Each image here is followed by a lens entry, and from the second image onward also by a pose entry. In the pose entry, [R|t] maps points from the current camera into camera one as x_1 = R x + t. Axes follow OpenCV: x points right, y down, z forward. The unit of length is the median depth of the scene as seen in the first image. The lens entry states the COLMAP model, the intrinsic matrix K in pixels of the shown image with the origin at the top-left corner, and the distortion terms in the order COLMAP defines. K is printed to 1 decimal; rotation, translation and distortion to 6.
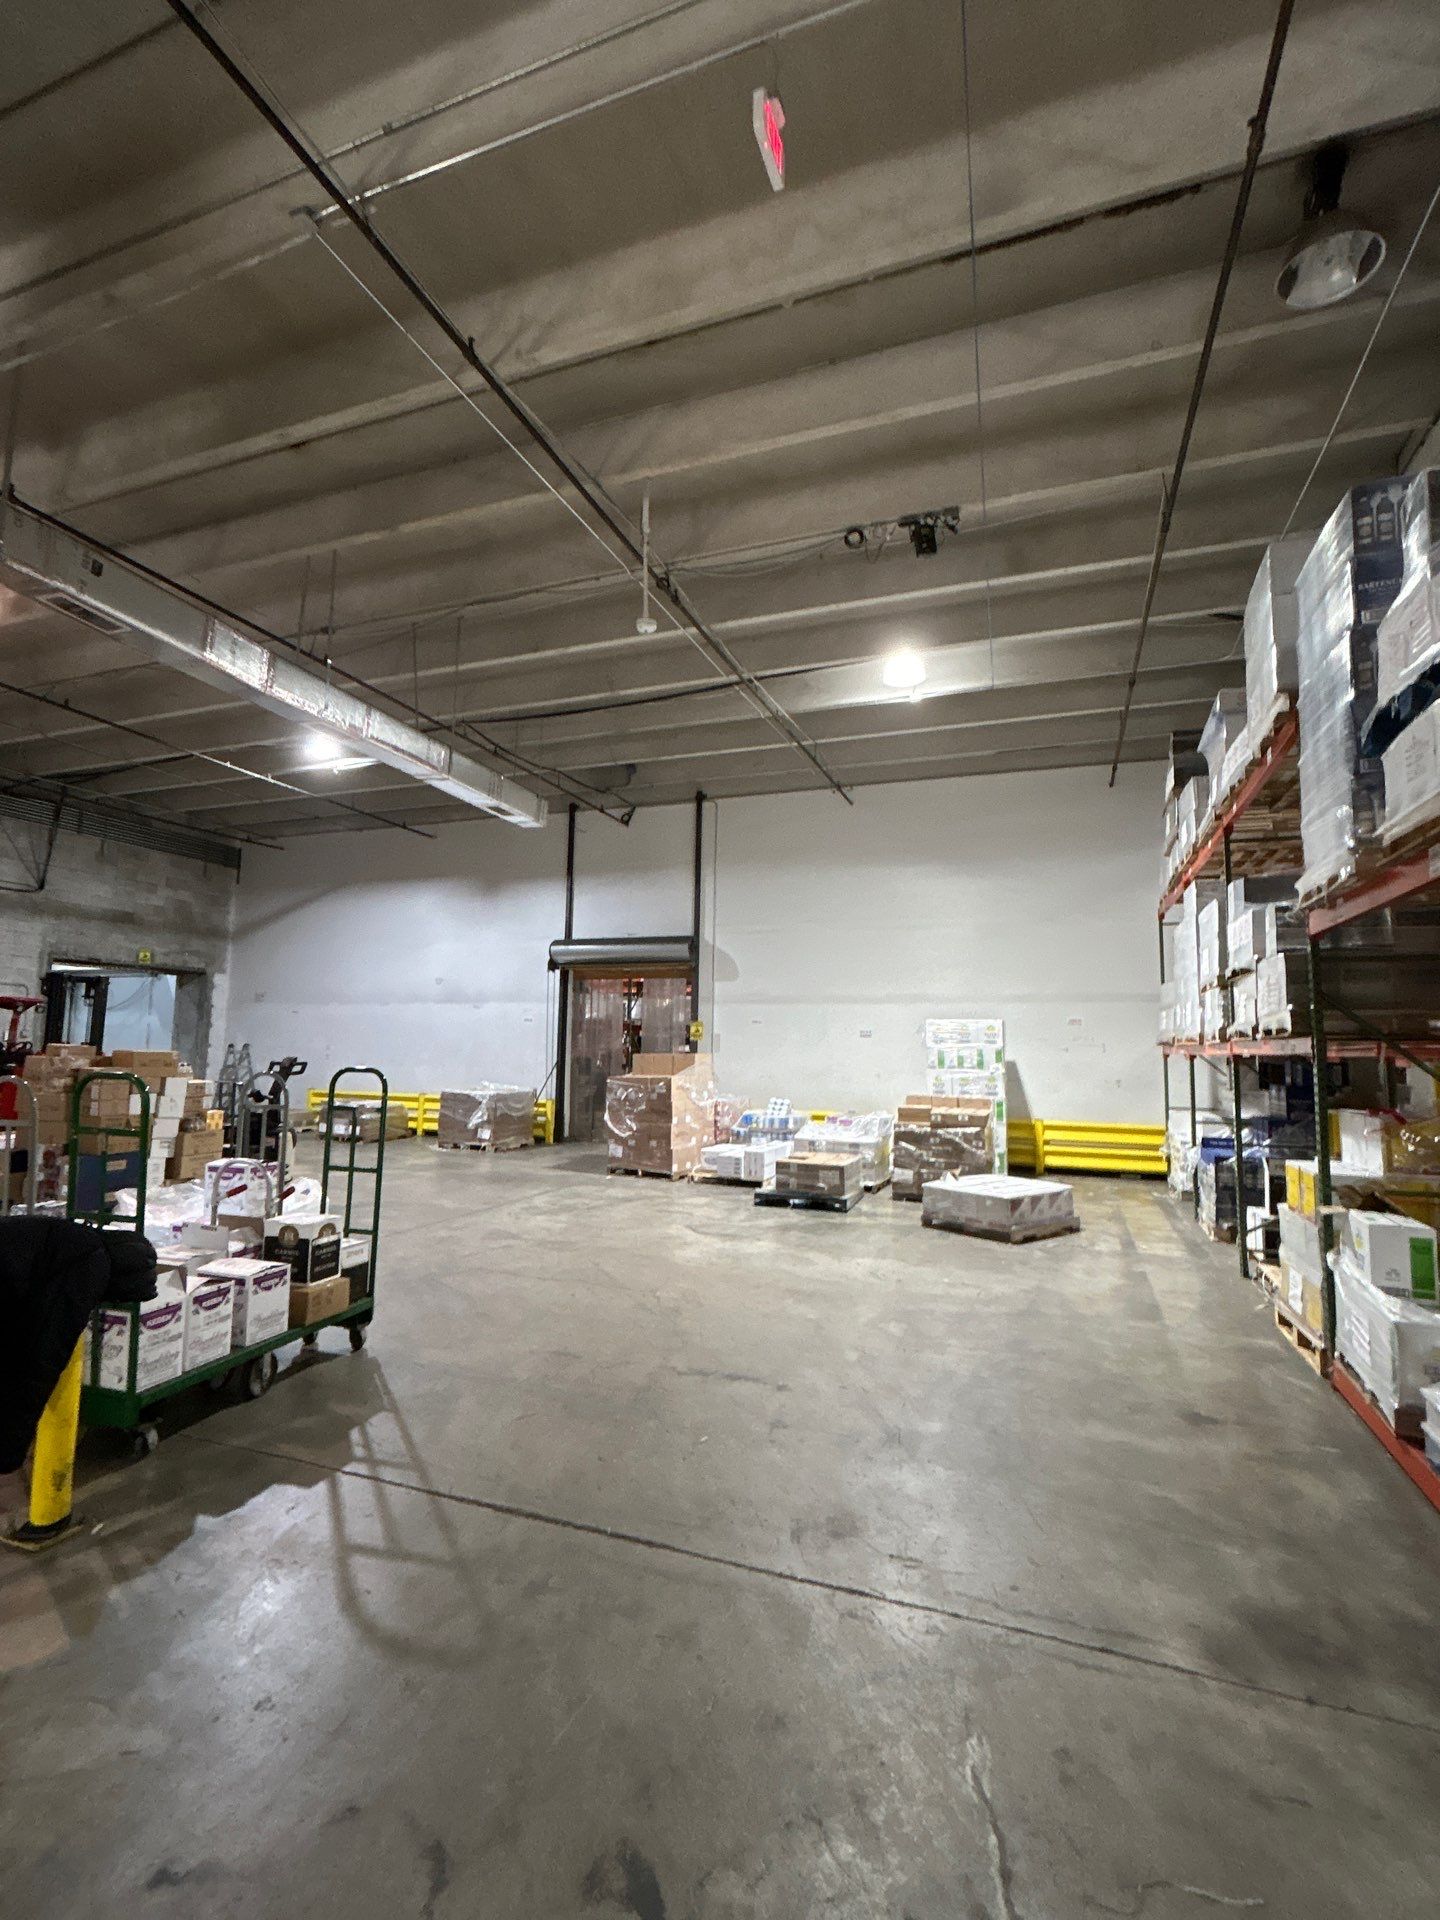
lens RADIAL K [[881.1, 0, 716.8], [0, 881.1, 965.7], [0, 0, 1]] dist [0.001760, 0.000187]
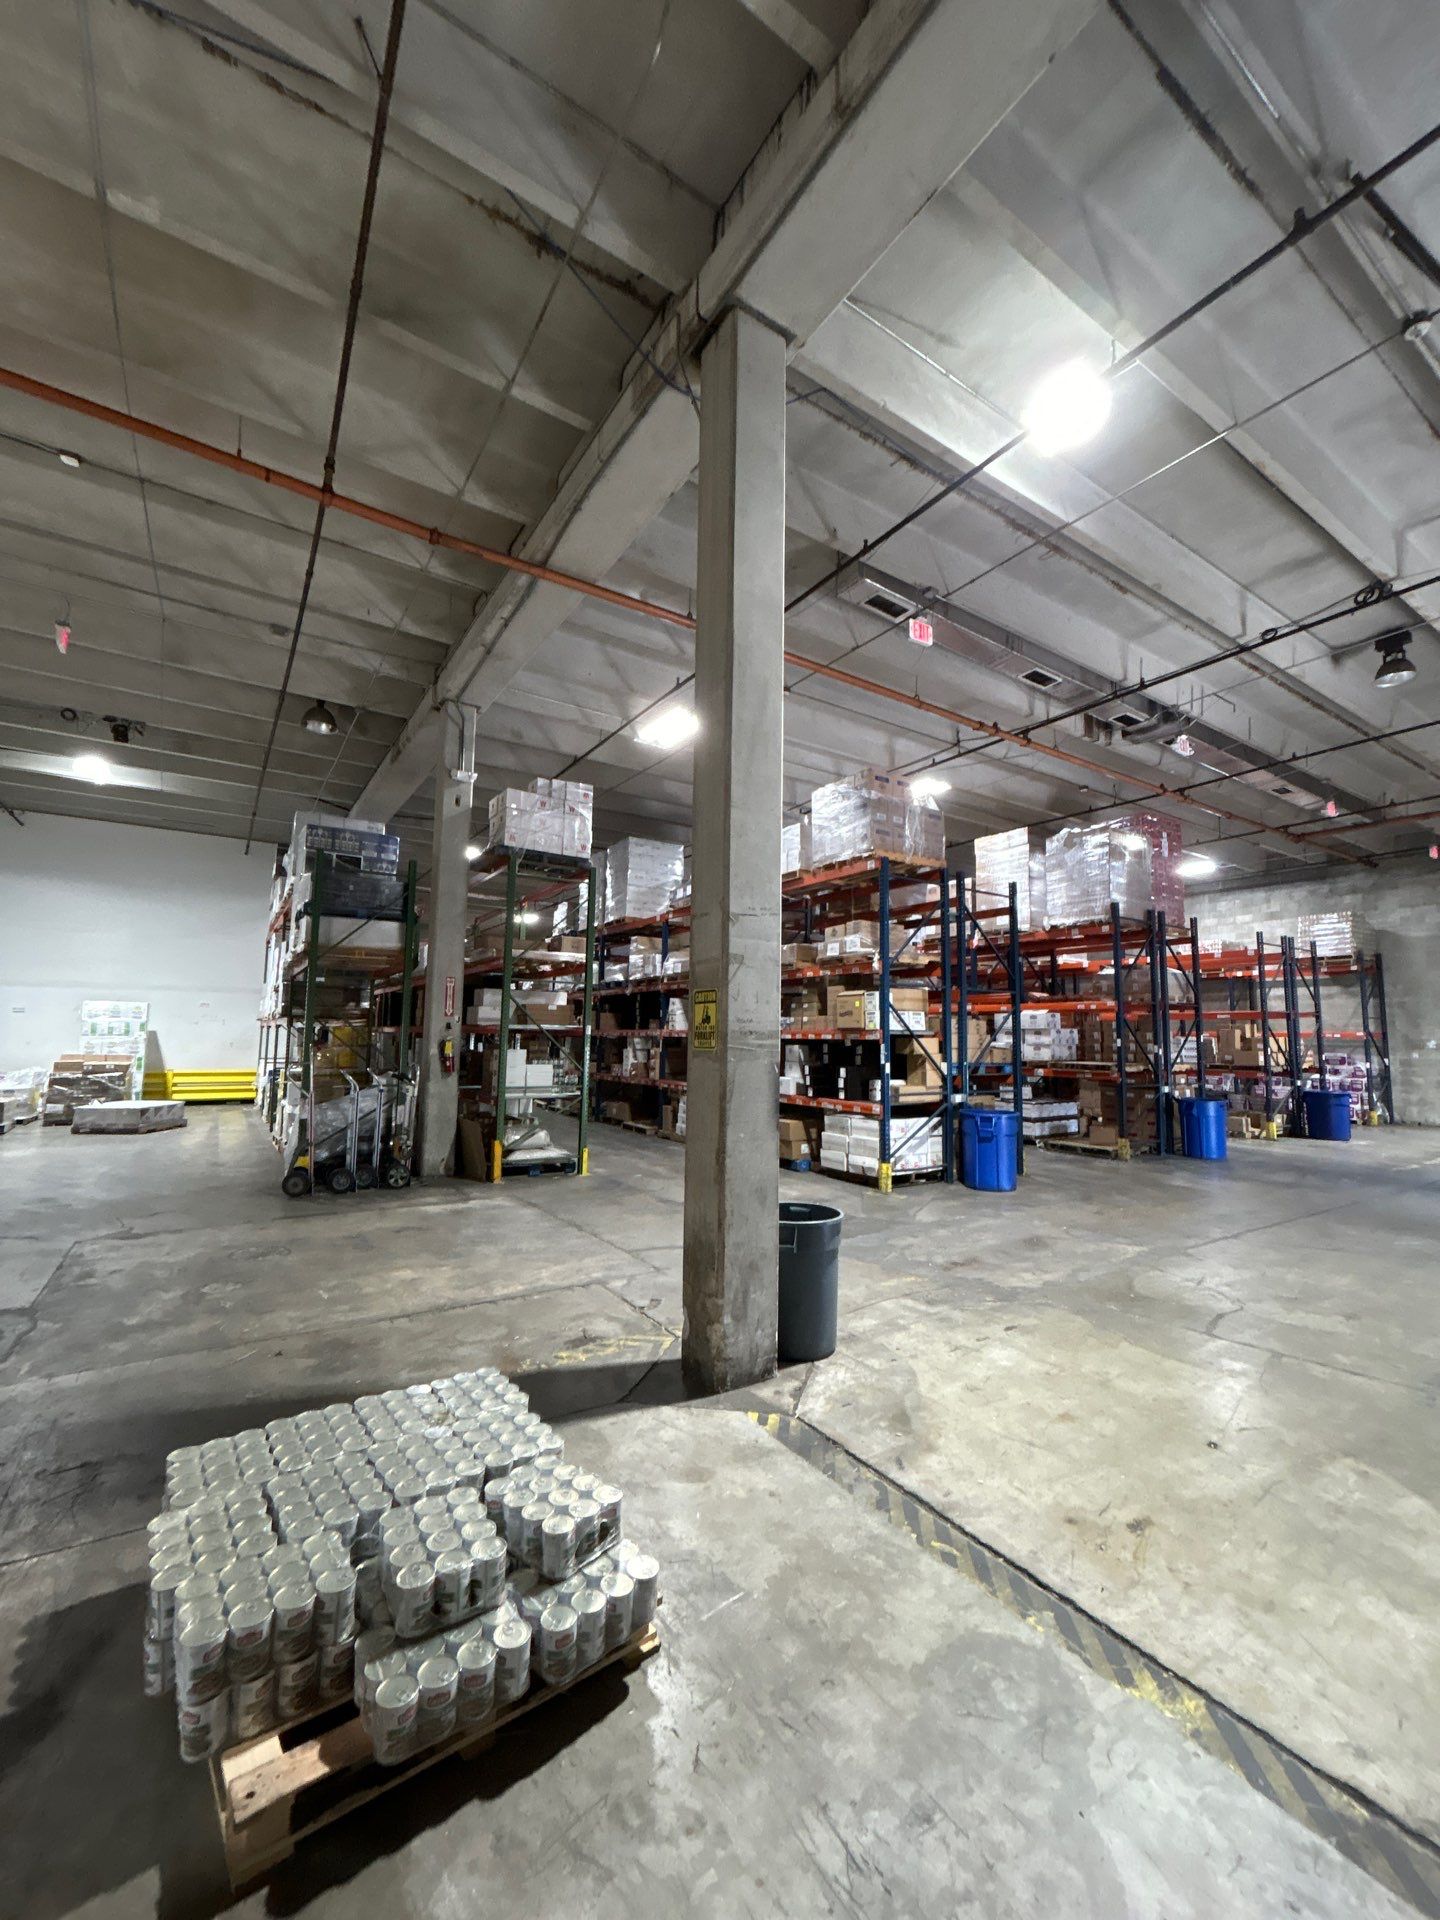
lens RADIAL K [[789.6, 0, 715.1], [0, 789.6, 965.1], [0, 0, 1]] dist [0.010836, 0.000939]
pose [[0.600054, 0.070407, 0.796855, -0.185389], [-0.080250, 0.996392, -0.027607, -0.044446], [-0.795924, -0.047382, 0.603539, -0.605448]]
